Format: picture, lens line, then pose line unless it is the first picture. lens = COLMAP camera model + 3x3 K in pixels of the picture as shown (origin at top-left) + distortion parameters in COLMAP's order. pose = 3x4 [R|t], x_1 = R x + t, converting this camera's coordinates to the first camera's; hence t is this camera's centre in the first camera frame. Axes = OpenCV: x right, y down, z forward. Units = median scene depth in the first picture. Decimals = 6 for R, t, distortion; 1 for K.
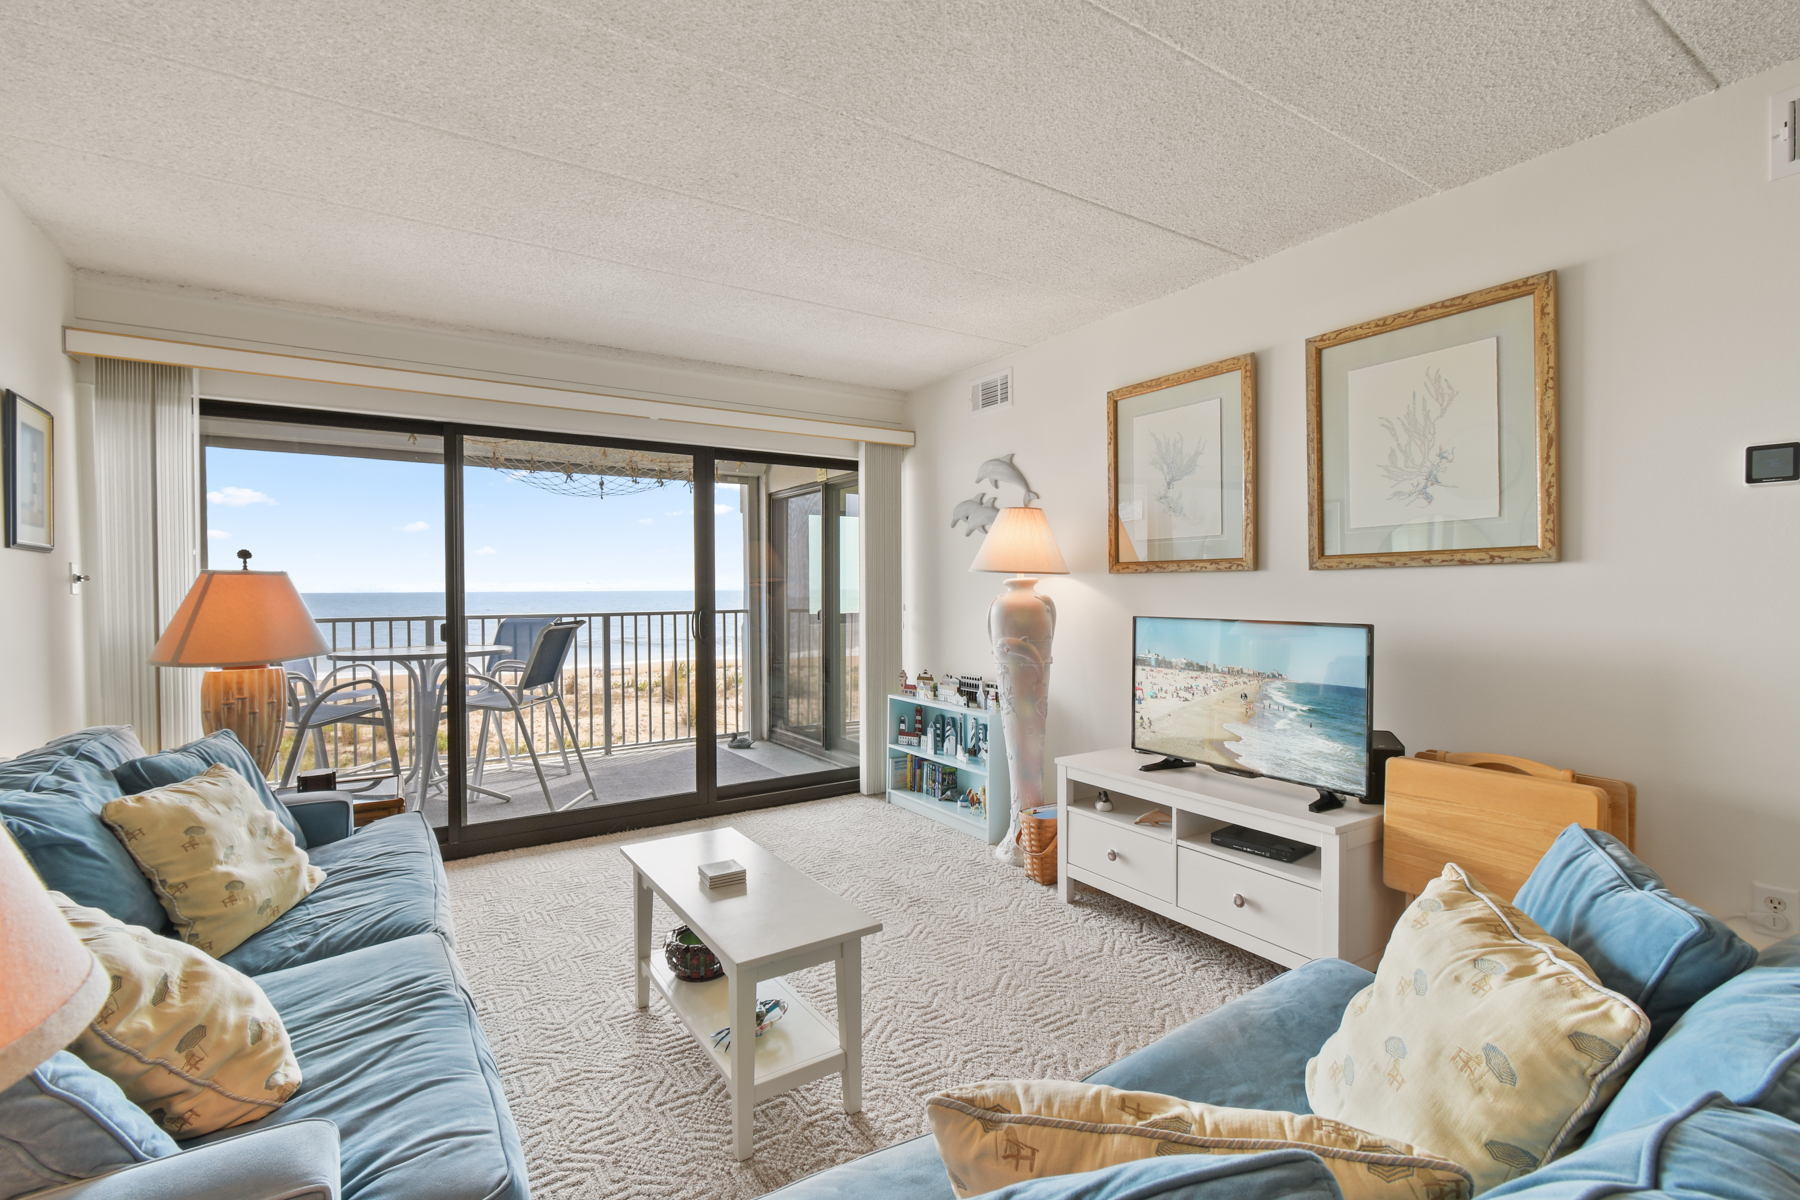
lens RADIAL K [[813.4, 0, 901.7], [0, 813.4, 591.2], [0, 0, 1]] dist [0.004914, -0.002846]
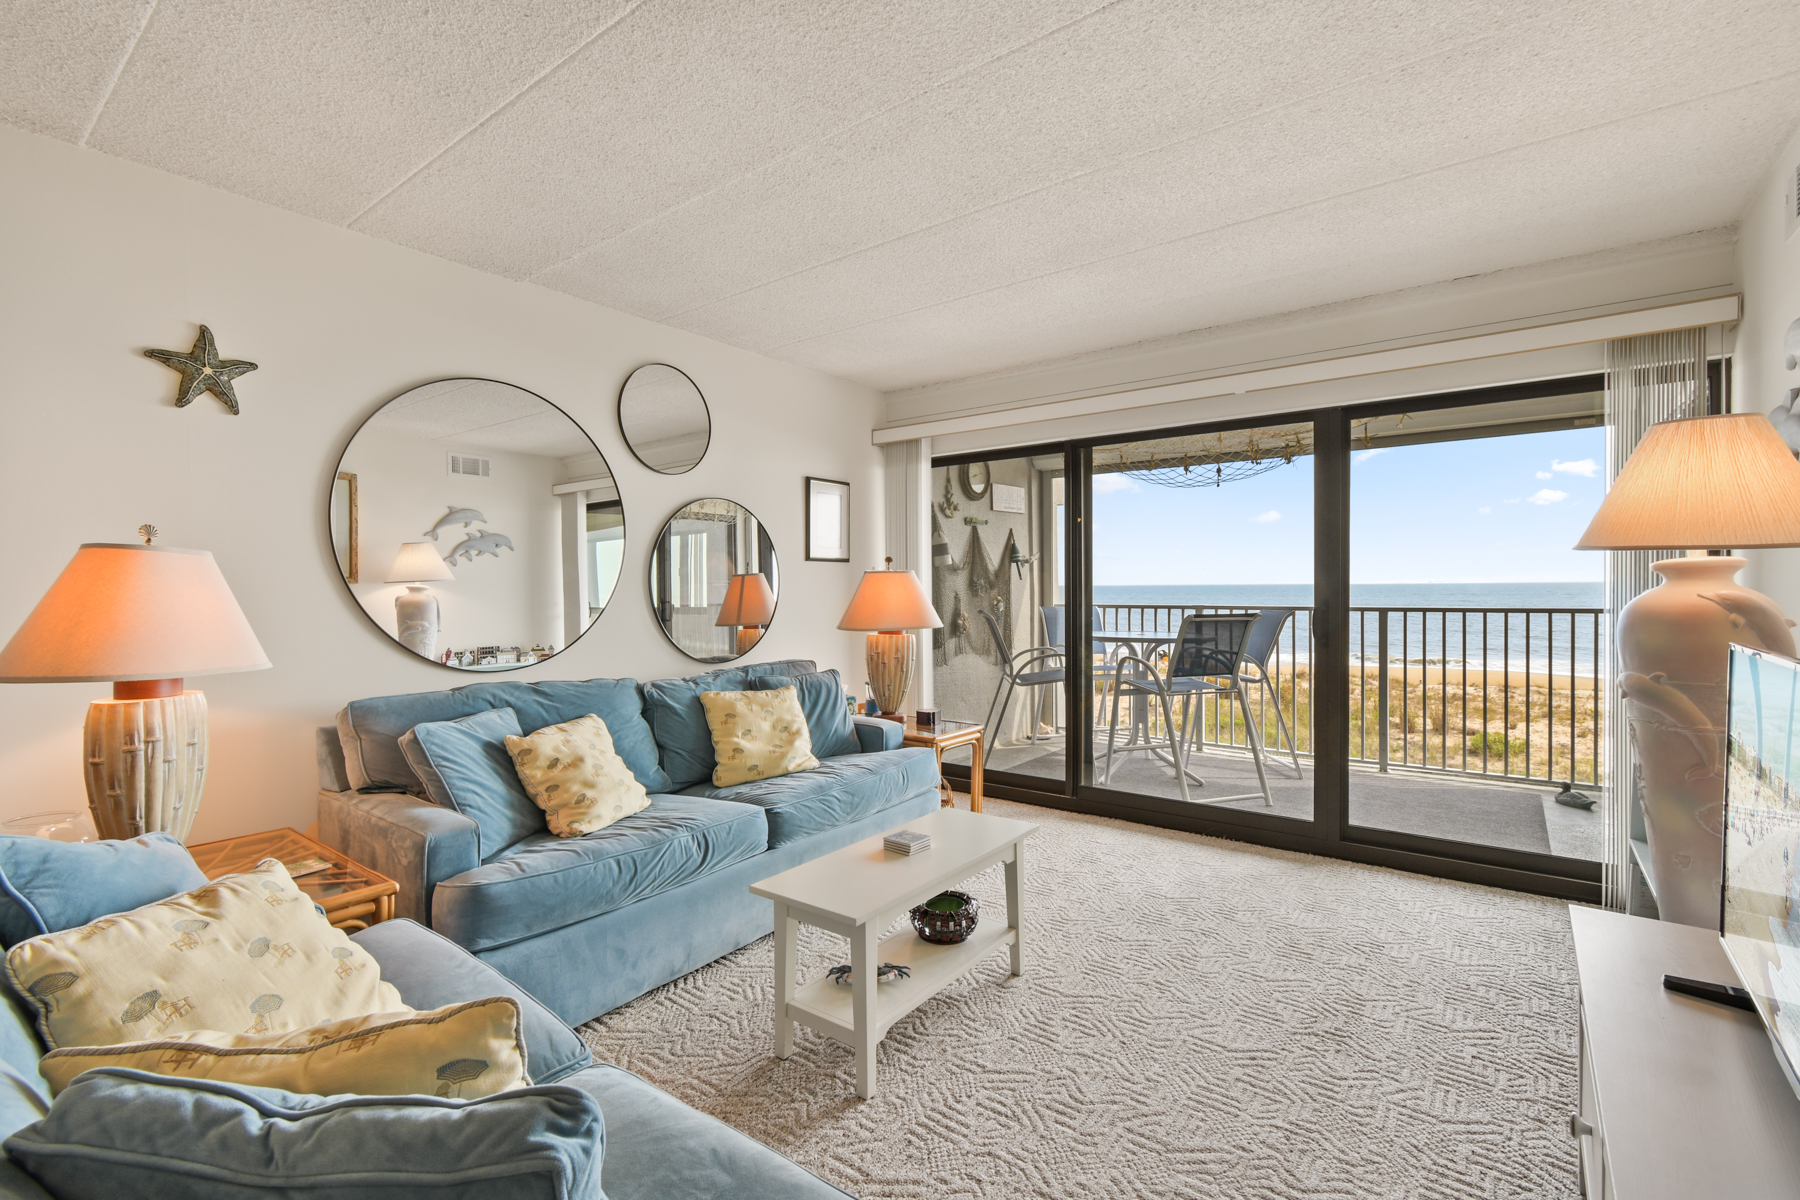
lens RADIAL K [[813.4, 0, 883.4], [0, 813.4, 593.0], [0, 0, 1]] dist [0.004914, -0.002846]
pose [[0.325144, 0.013052, -0.945575, 0.414525], [0.000089, 0.999904, 0.013833, -0.002164], [0.945665, -0.004582, 0.325111, 0.318437]]
